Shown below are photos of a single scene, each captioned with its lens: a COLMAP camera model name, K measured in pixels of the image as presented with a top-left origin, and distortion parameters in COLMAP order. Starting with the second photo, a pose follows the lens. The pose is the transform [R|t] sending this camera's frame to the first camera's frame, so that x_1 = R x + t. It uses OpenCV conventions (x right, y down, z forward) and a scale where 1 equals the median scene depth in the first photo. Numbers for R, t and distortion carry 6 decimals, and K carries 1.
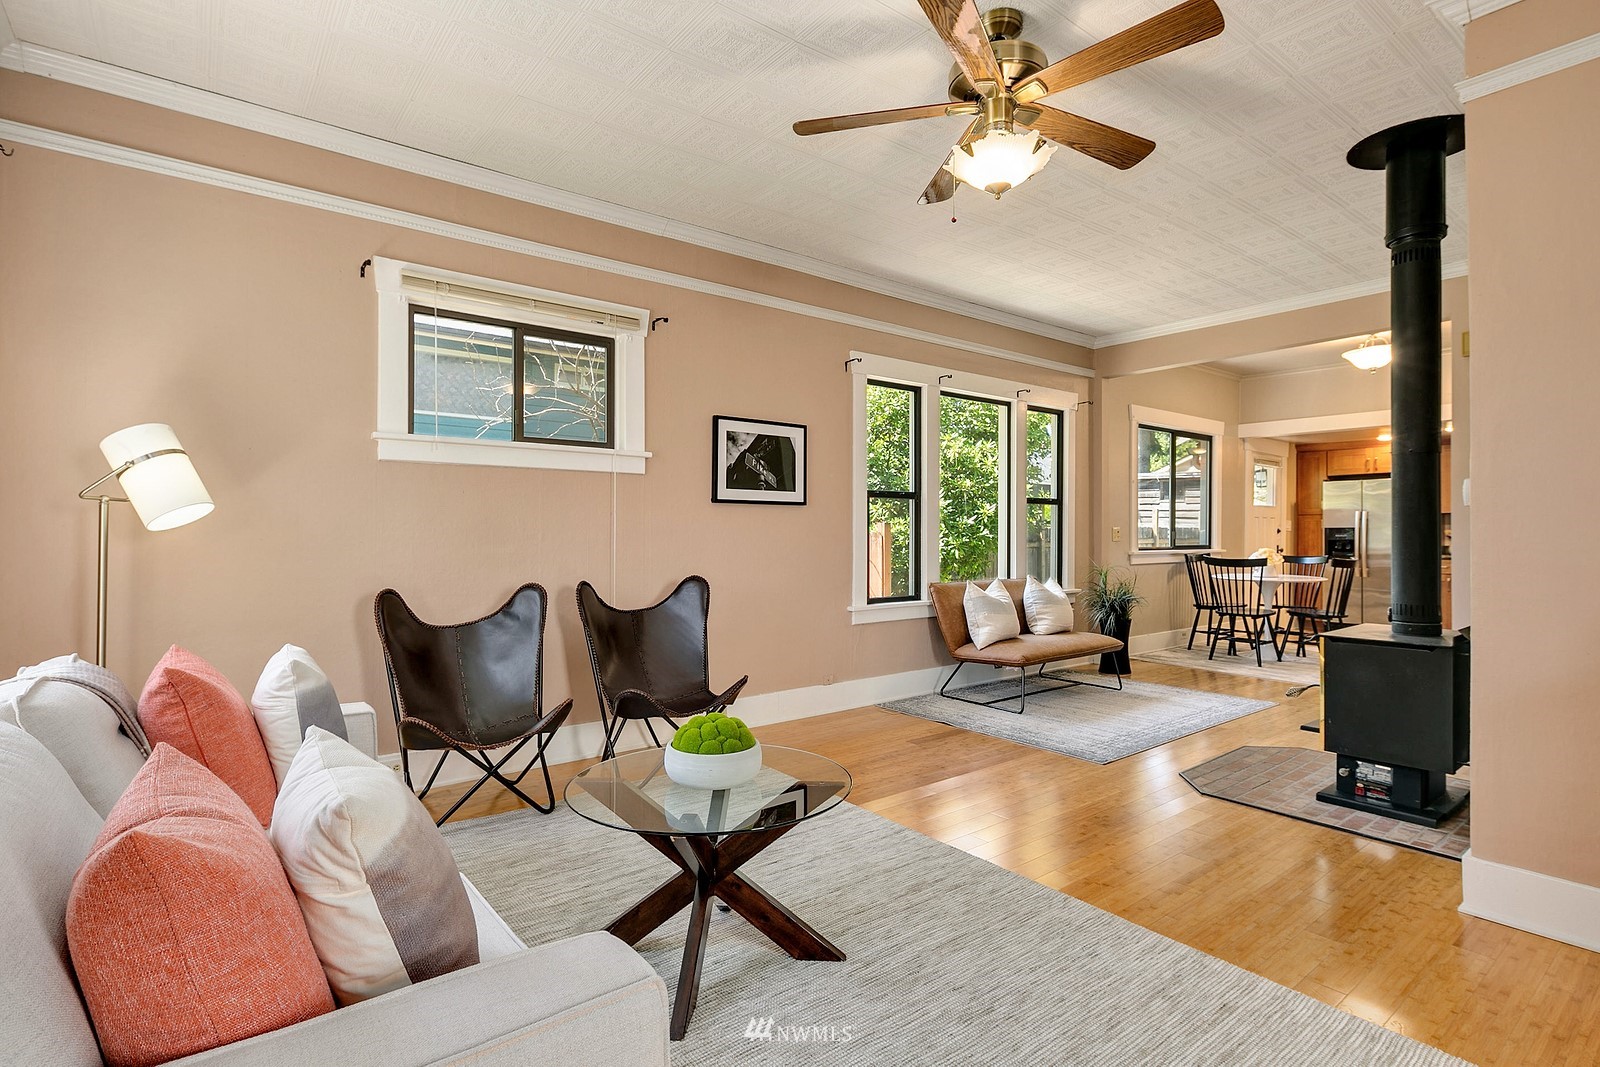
lens RADIAL K [[791.4, 0, 800.0], [0, 791.4, 533.5], [0, 0, 1]] dist [0.002905, -0.000345]
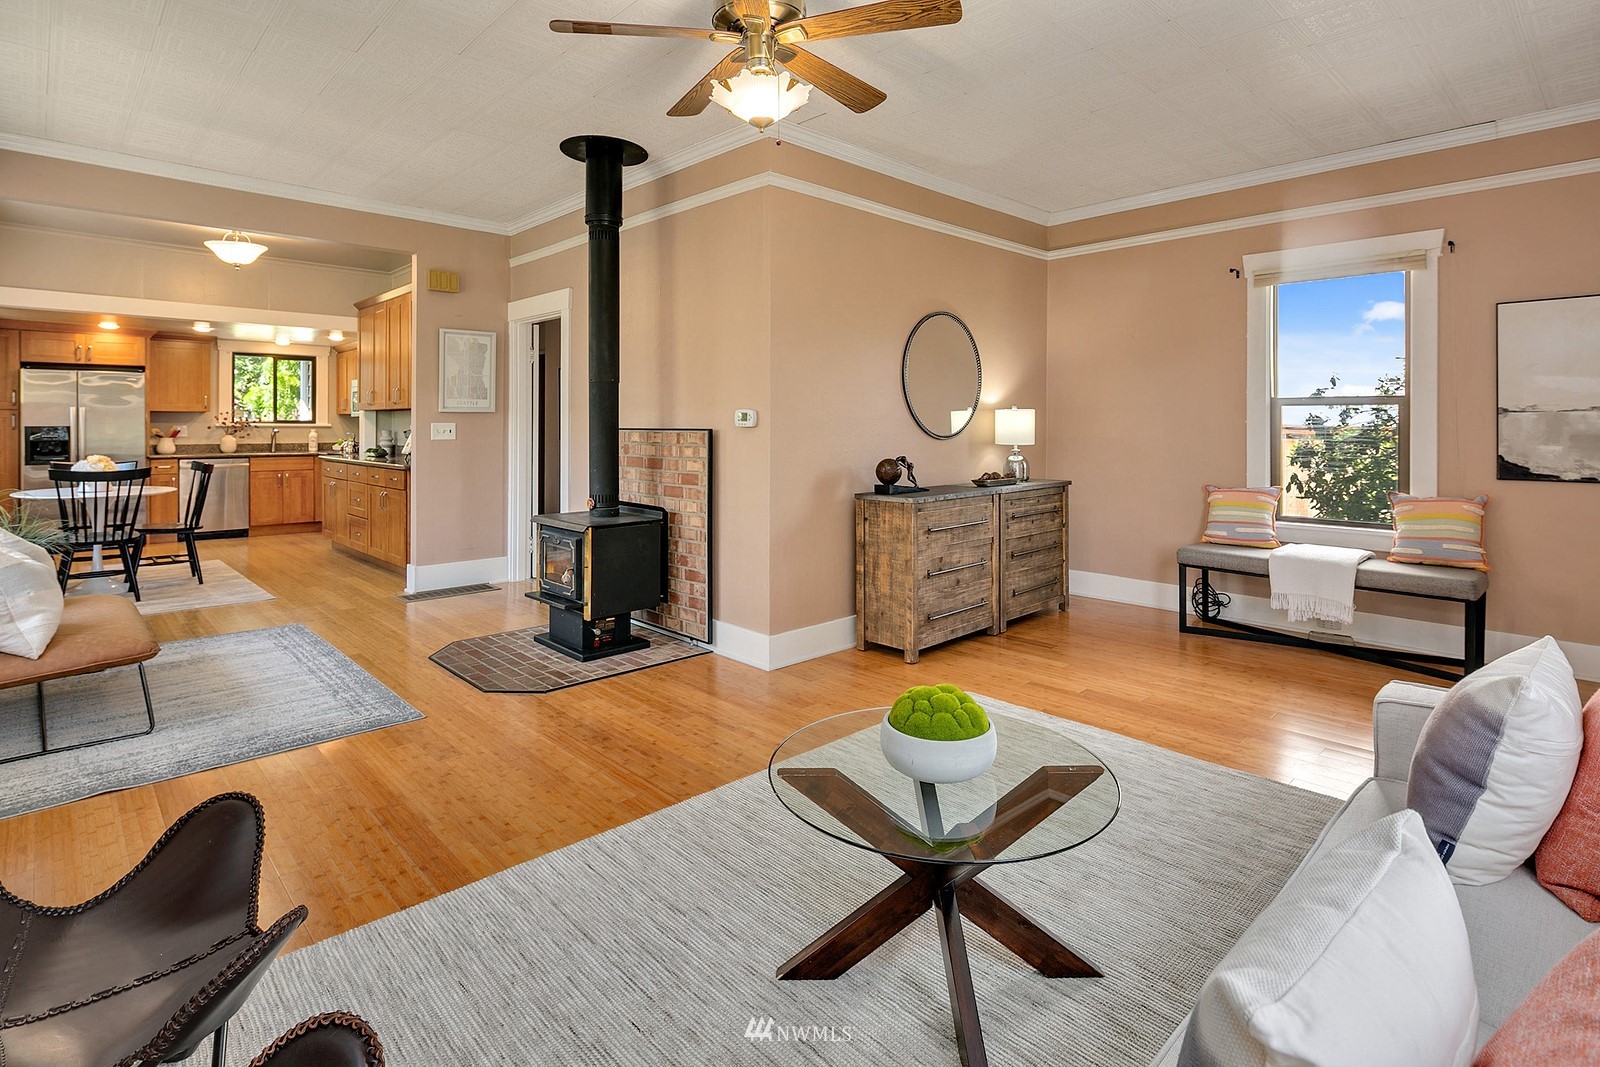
lens RADIAL K [[787.9, 0, 805.1], [0, 787.9, 425.3], [0, 0, 1]] dist [0.000028, -0.000913]
pose [[-0.100382, -0.000075, 0.994949, -0.409876], [-0.001818, 0.999998, -0.000108, -0.018514], [-0.994947, -0.001819, -0.100382, 0.567577]]
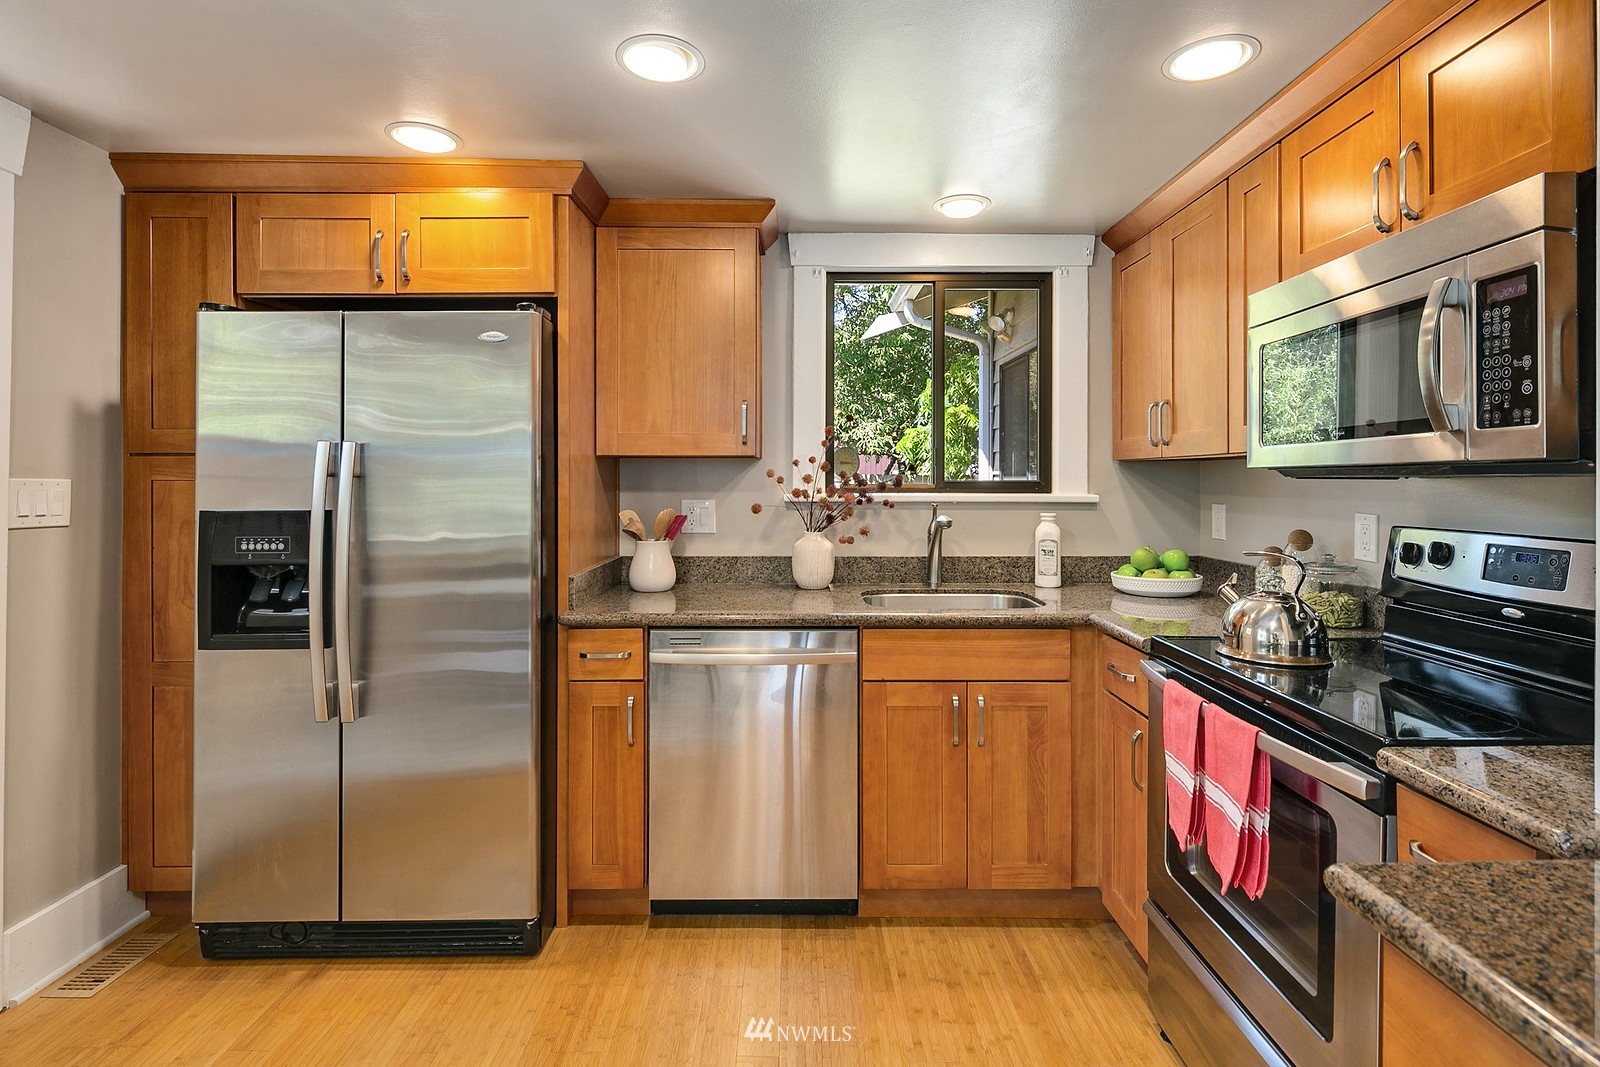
lens RADIAL K [[779.9, 0, 803.5], [0, 779.9, 474.3], [0, 0, 1]] dist [-0.000270, -0.001338]
pose [[0.609701, 0.003650, 0.792623, 1.143503], [-0.000222, 0.999990, -0.004434, -0.032478], [-0.792632, 0.002527, 0.609696, 1.405383]]
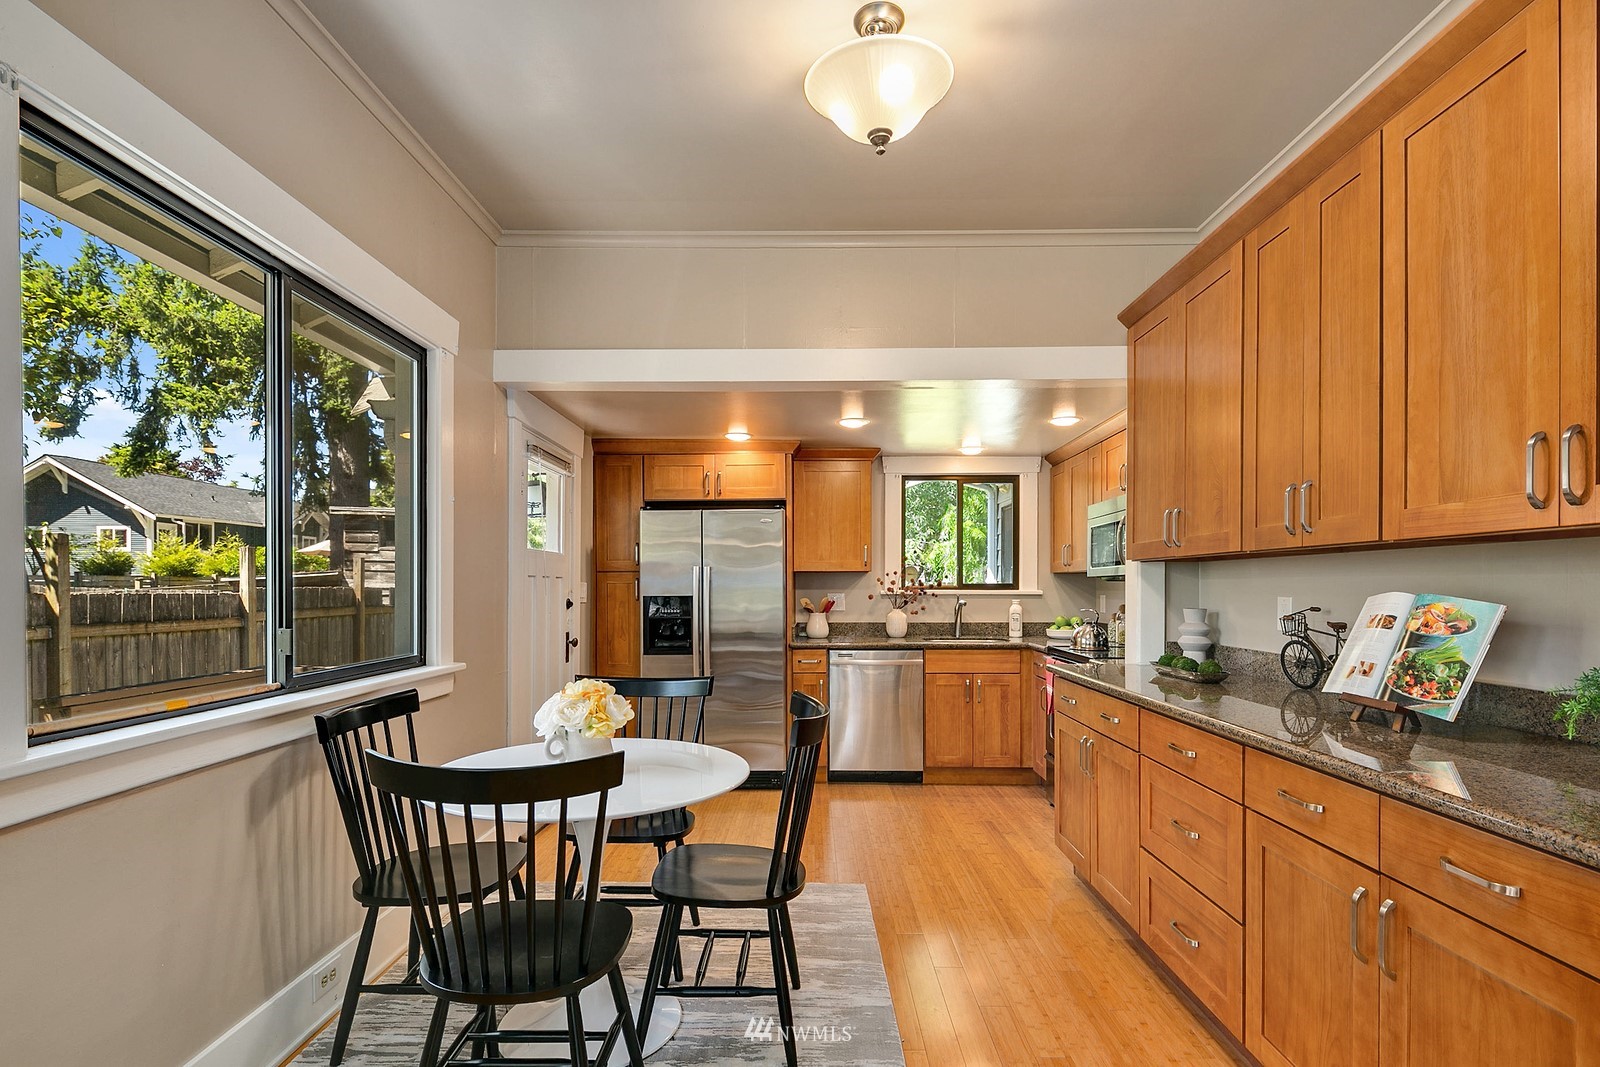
lens RADIAL K [[785.8, 0, 799.4], [0, 785.8, 593.2], [0, 0, 1]] dist [0.001240, -0.000043]
pose [[0.632603, -0.008135, 0.774433, 0.615225], [0.001700, 0.999957, 0.009115, -0.026880], [-0.774474, -0.004449, 0.632590, 1.128708]]
